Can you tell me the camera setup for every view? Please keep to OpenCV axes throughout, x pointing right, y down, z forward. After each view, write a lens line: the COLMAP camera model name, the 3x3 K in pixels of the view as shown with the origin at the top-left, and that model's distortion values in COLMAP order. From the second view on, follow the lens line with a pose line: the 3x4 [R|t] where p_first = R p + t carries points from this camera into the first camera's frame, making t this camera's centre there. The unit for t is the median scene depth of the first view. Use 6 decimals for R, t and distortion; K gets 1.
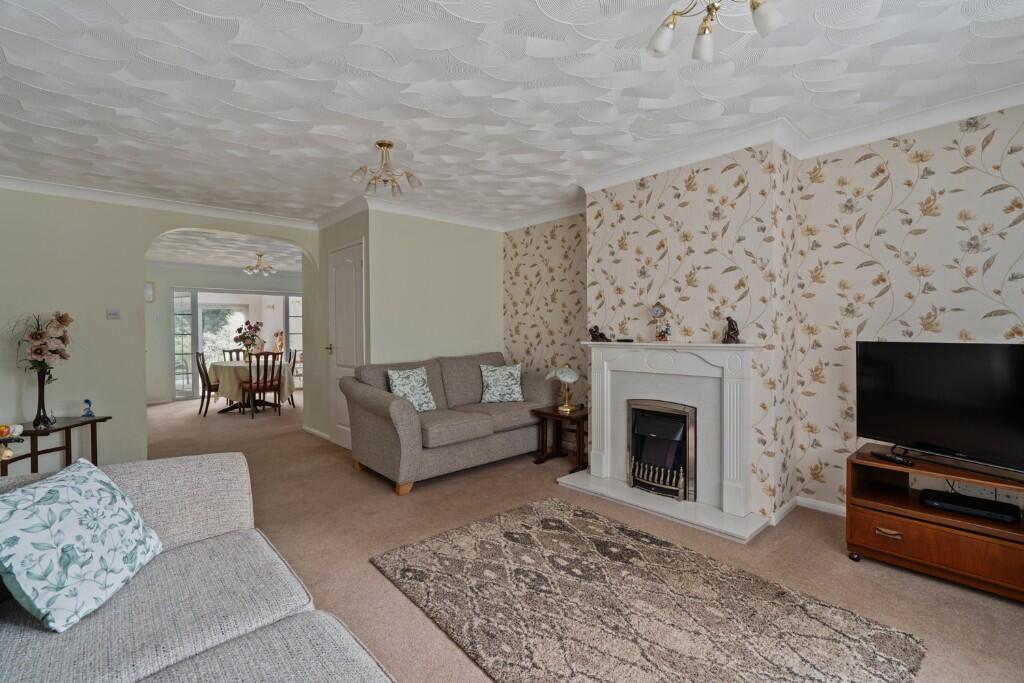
lens RADIAL K [[465.4, 0, 514.5], [0, 465.4, 335.5], [0, 0, 1]] dist [0.000068, -0.000140]
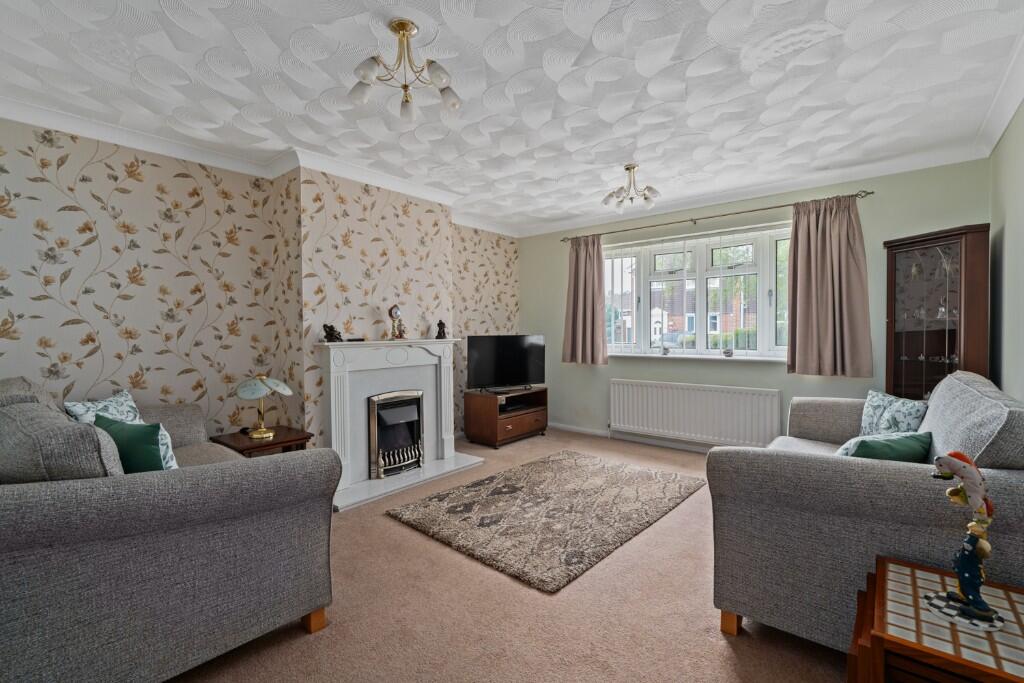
lens RADIAL K [[451.1, 0, 512.0], [0, 451.1, 341.5], [0, 0, 1]] dist [-0.043311, 0.000267]
pose [[-0.140055, -0.015252, 0.990026, -0.932515], [0.019996, 0.999634, 0.018228, 0.004243], [-0.989942, 0.022350, -0.139699, 0.999142]]
